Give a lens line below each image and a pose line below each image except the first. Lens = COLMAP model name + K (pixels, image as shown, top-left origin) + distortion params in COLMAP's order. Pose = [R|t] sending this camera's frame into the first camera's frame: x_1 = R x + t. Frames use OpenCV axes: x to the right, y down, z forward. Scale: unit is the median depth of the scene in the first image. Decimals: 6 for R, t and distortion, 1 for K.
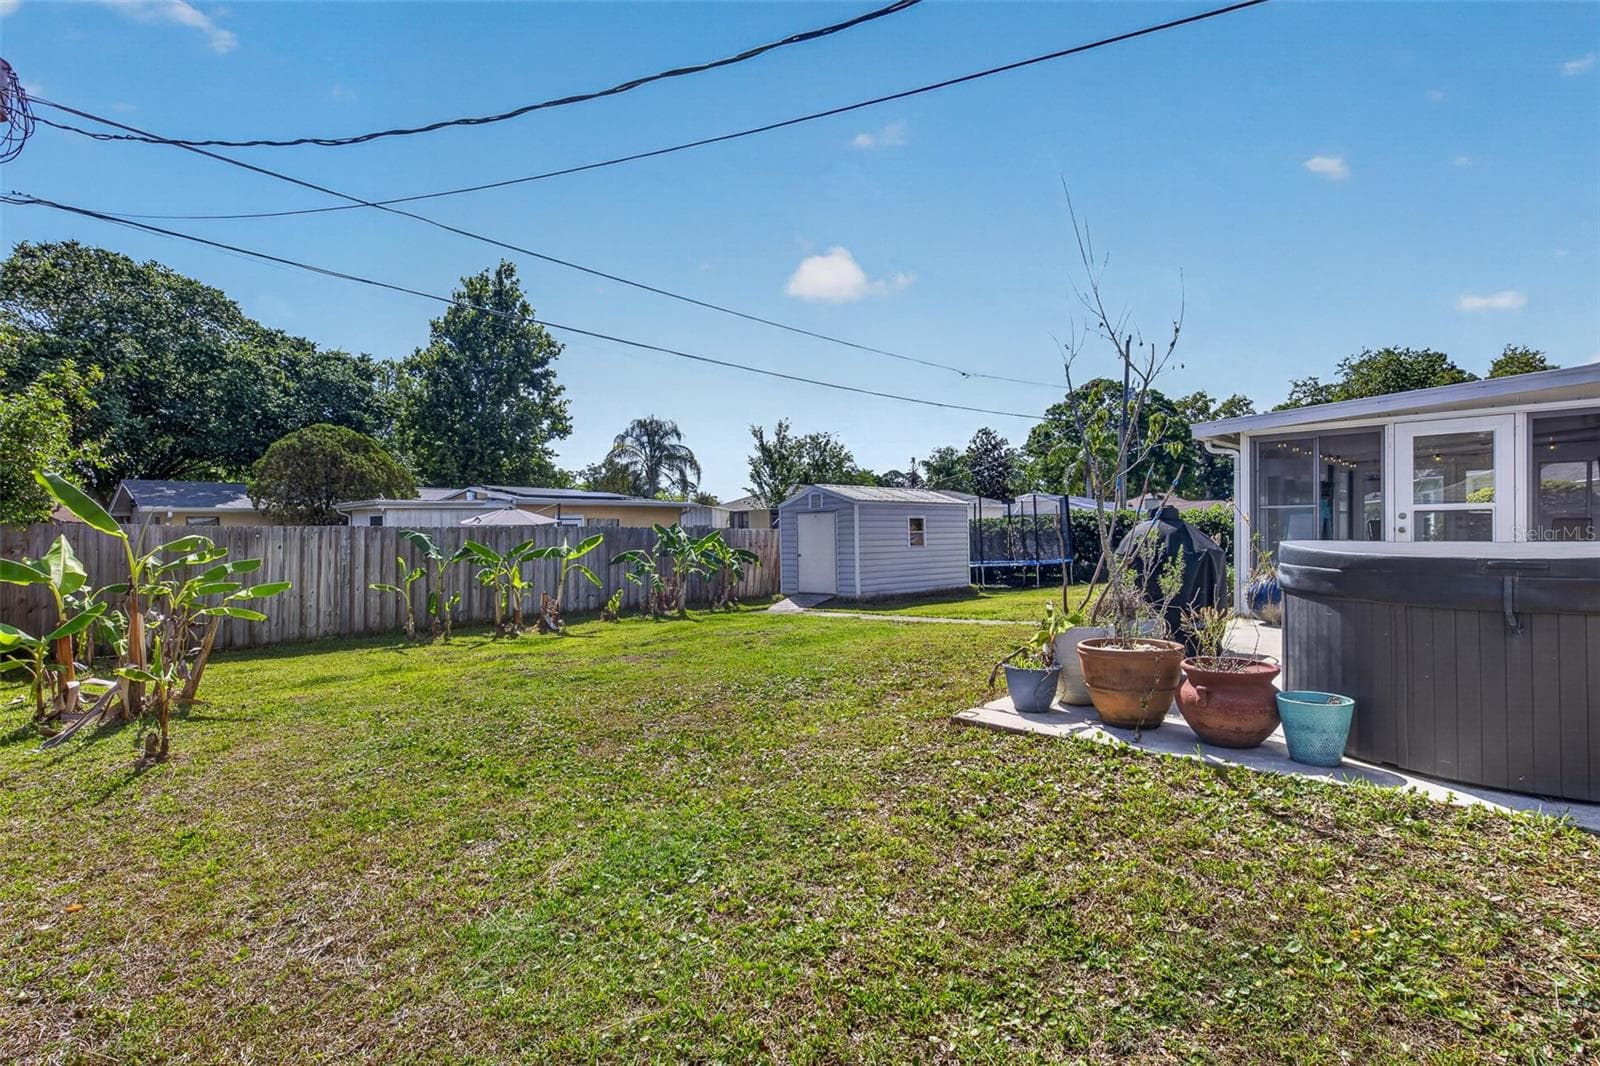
lens RADIAL K [[787.9, 0, 800.0], [0, 787.9, 533.0], [0, 0, 1]] dist [-0.001242, -0.000445]
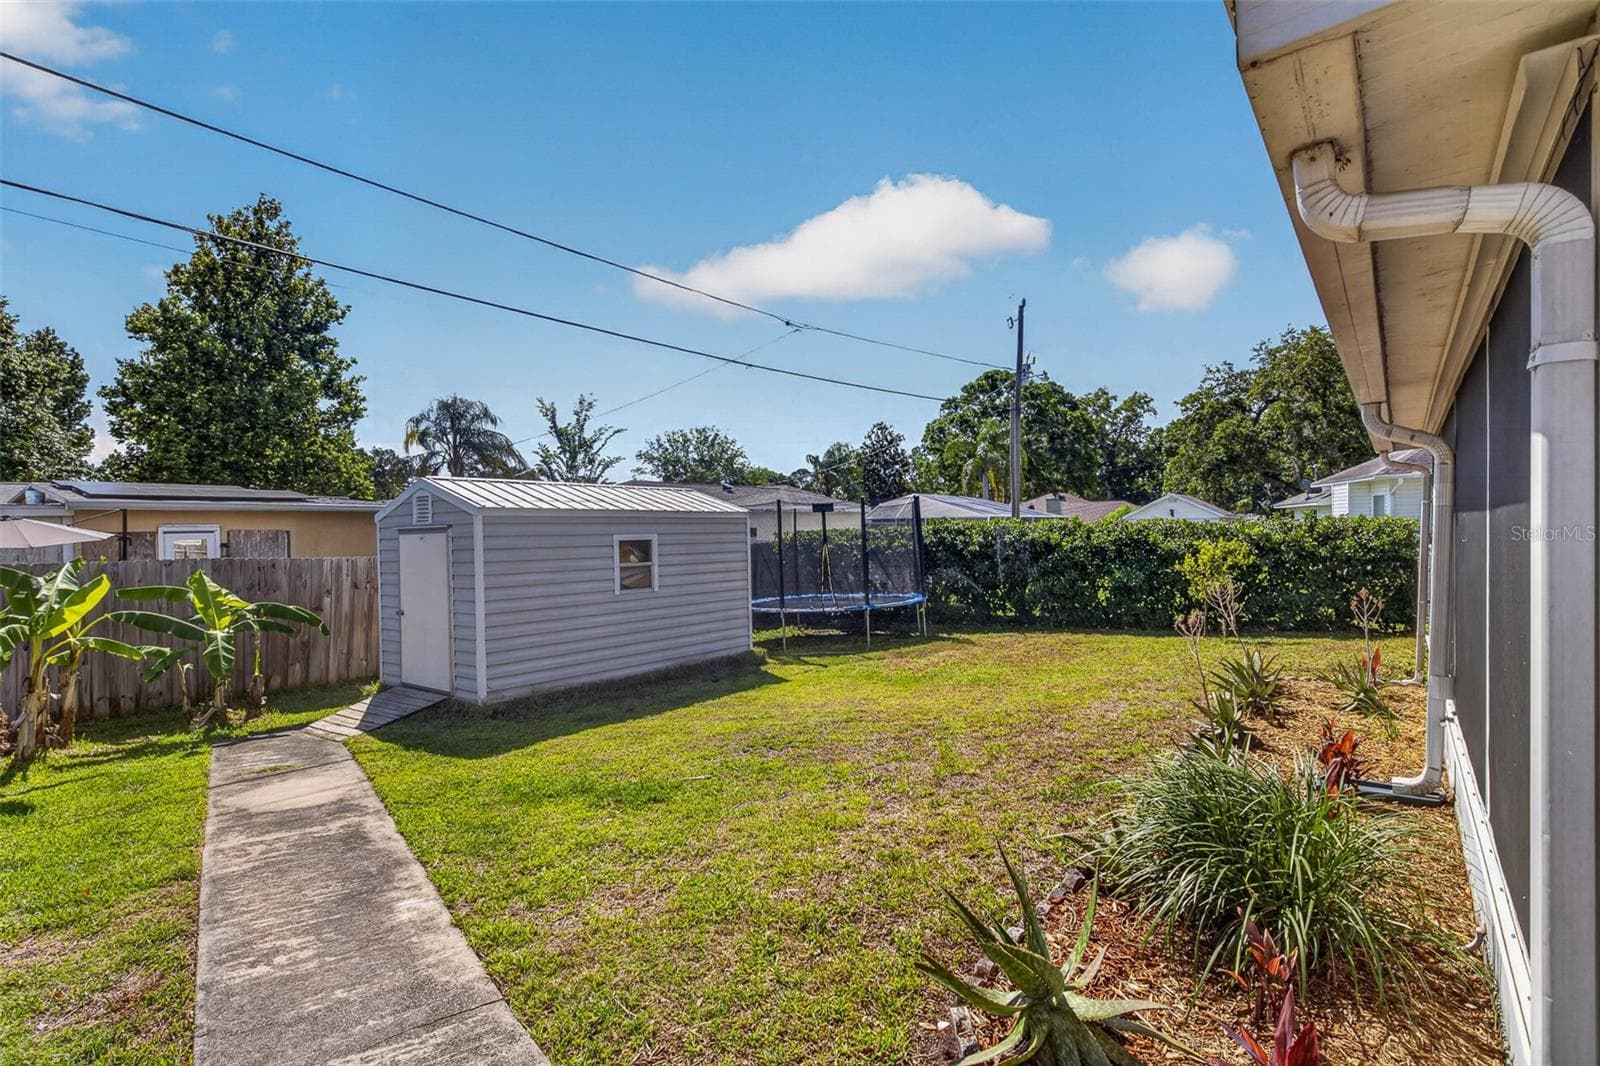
lens RADIAL K [[791.4, 0, 802.5], [0, 791.4, 522.6], [0, 0, 1]] dist [0.010382, 0.000827]
pose [[0.993881, -0.000717, 0.110450, 0.070468], [0.001994, 0.999932, -0.011456, -0.008419], [-0.110434, 0.011606, 0.993816, 0.149520]]
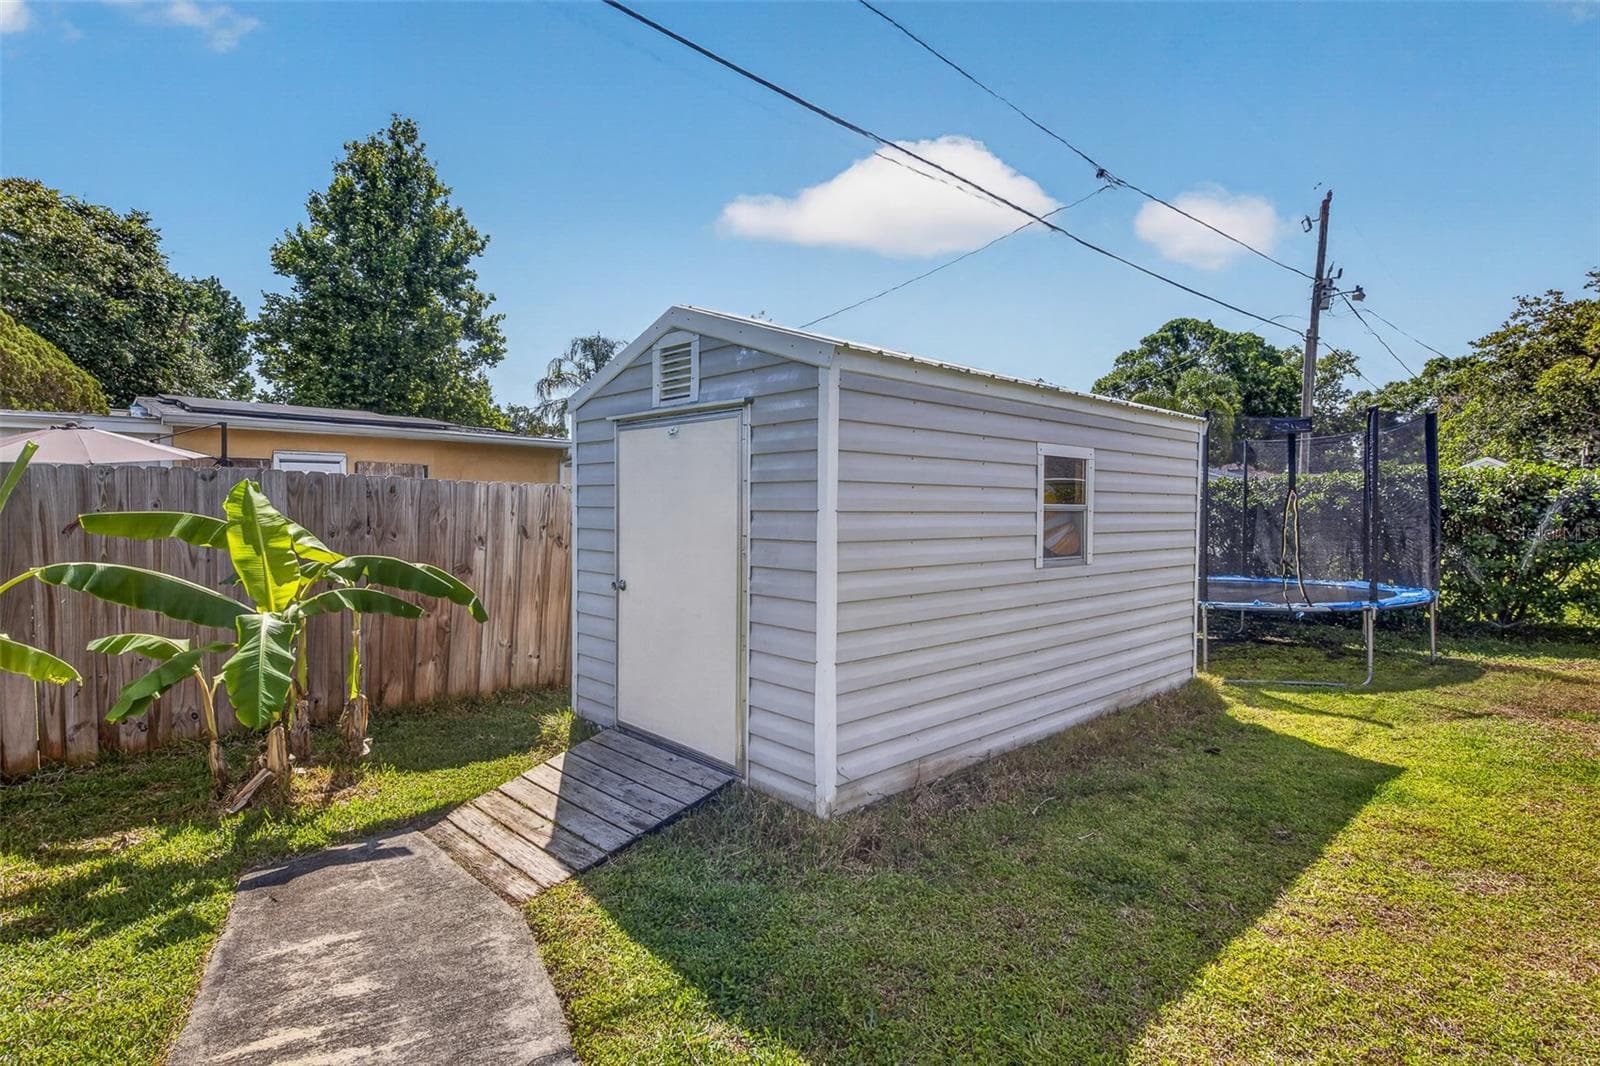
lens RADIAL K [[789.0, 0, 801.9], [0, 789.0, 528.8], [0, 0, 1]] dist [0.046157, -0.035855]
pose [[0.999240, 0.029276, -0.025729, 0.022483], [-0.028304, 0.998900, 0.037390, -0.000676], [0.026796, -0.036634, 0.998969, 0.249548]]
